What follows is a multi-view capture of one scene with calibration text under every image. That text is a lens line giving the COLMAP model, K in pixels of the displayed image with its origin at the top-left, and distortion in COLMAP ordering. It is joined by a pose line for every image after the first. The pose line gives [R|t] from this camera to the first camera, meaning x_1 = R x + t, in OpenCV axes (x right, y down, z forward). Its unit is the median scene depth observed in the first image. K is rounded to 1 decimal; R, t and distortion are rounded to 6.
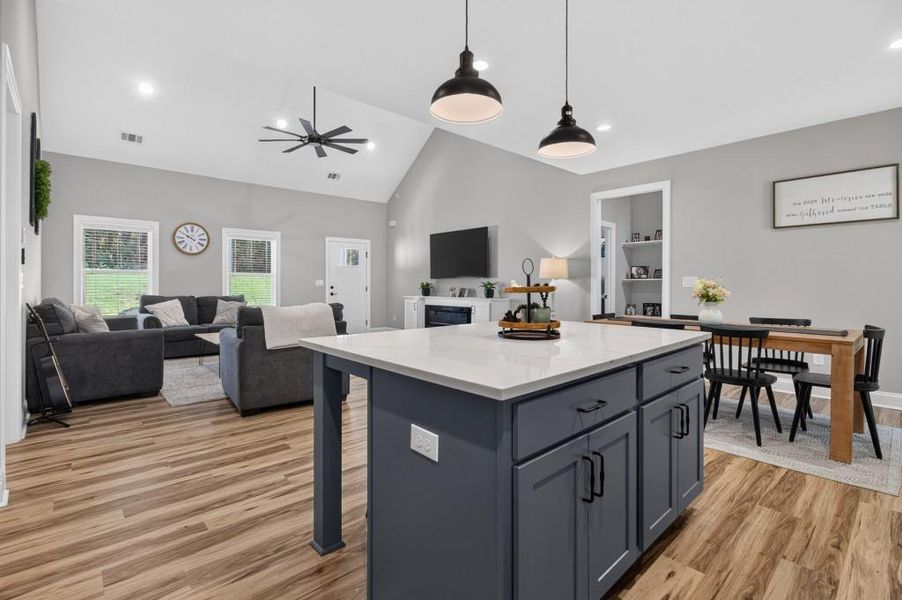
lens RADIAL K [[429.2, 0, 453.6], [0, 429.2, 280.4], [0, 0, 1]] dist [-0.003471, 0.001725]
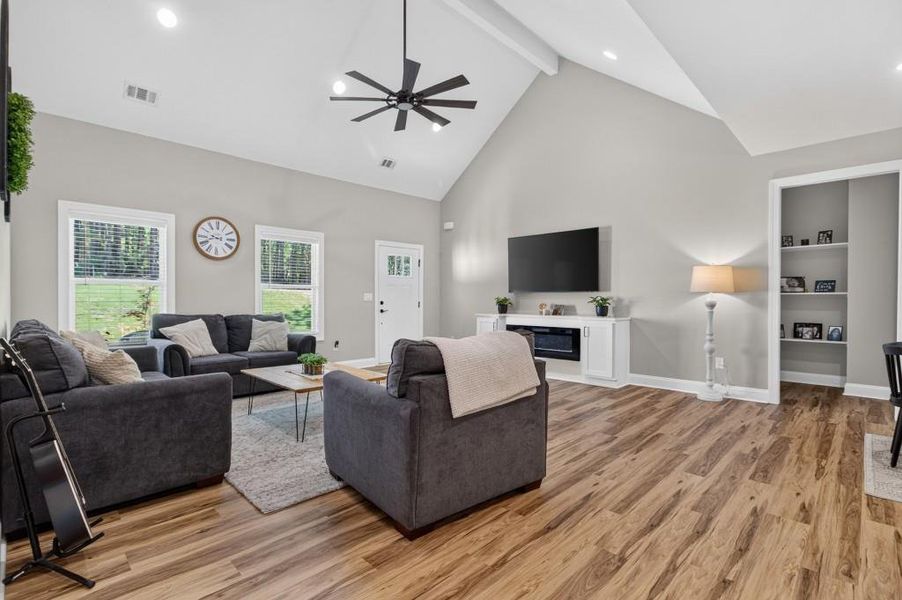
lens RADIAL K [[429.2, 0, 451.1], [0, 429.2, 299.4], [0, 0, 1]] dist [-0.003471, 0.001725]
pose [[0.998905, 0.001597, 0.046758, -0.240895], [-0.002104, 0.999940, 0.010796, 0.000845], [-0.046738, -0.010883, 0.998848, 0.232126]]
